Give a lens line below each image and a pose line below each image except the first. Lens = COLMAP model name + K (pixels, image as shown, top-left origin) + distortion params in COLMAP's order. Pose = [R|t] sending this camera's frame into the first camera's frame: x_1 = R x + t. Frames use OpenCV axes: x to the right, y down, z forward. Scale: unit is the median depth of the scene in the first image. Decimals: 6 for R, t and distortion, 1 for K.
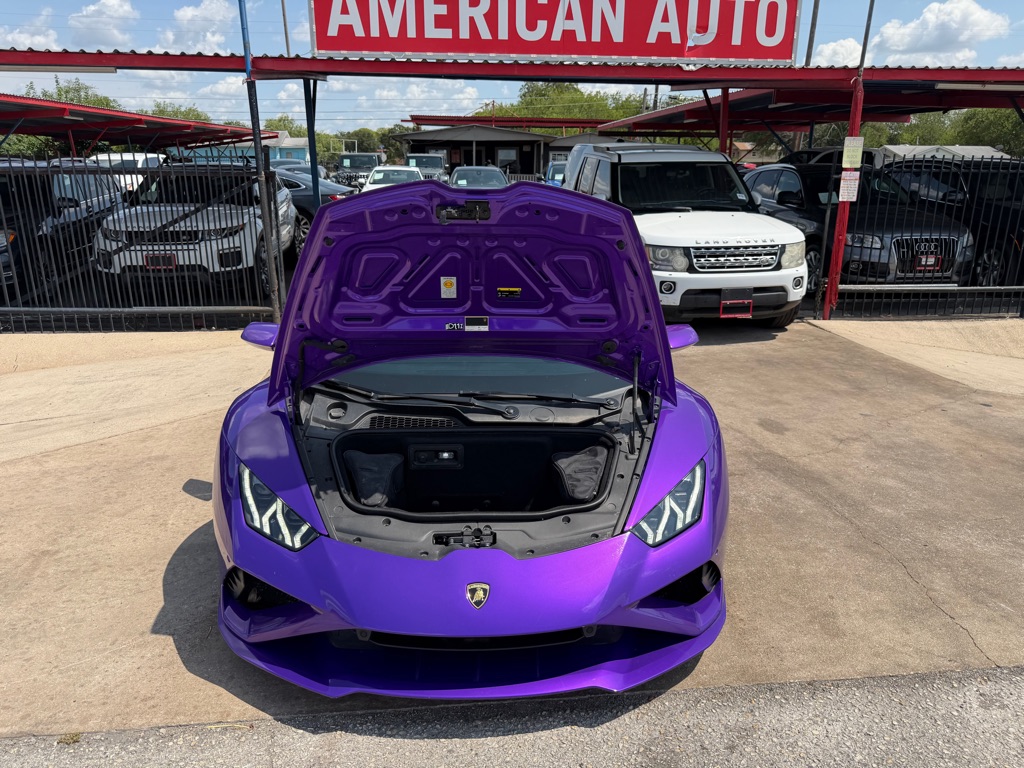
lens RADIAL K [[729.7, 0, 508.2], [0, 729.7, 394.8], [0, 0, 1]] dist [0.023026, -0.032441]
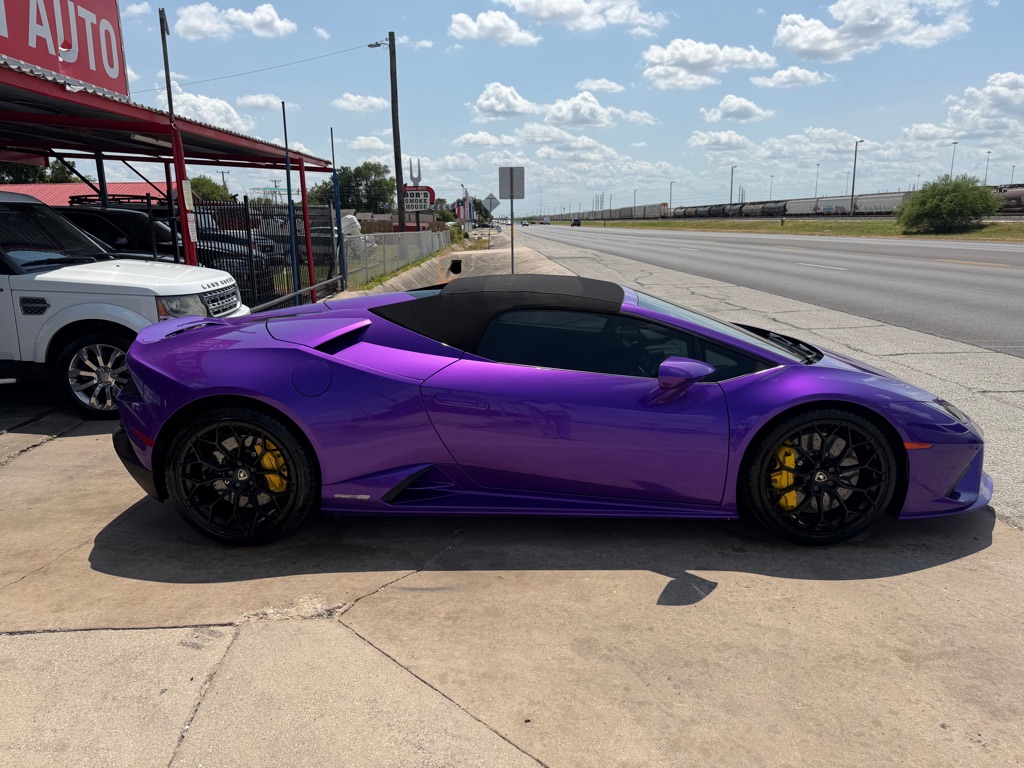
lens RADIAL K [[729.7, 0, 509.3], [0, 729.7, 391.9], [0, 0, 1]] dist [0.023026, -0.032441]
pose [[0.084589, -0.233898, 0.968574, -0.610676], [0.311429, 0.929566, 0.197280, -0.149359], [-0.946497, 0.284955, 0.151474, 0.541360]]
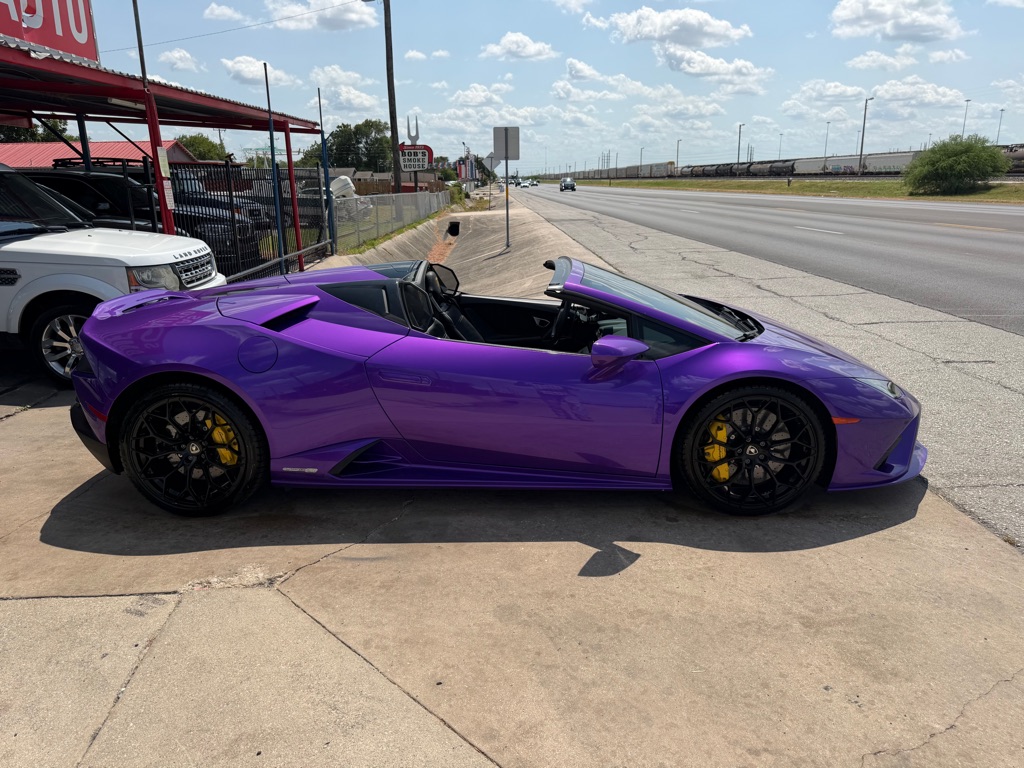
lens RADIAL K [[729.7, 0, 516.4], [0, 729.7, 396.8], [0, 0, 1]] dist [0.023026, -0.032441]
pose [[0.081387, -0.289820, 0.953614, -0.617688], [0.310253, 0.916619, 0.252098, -0.147869], [-0.947164, 0.275344, 0.164519, 0.497788]]
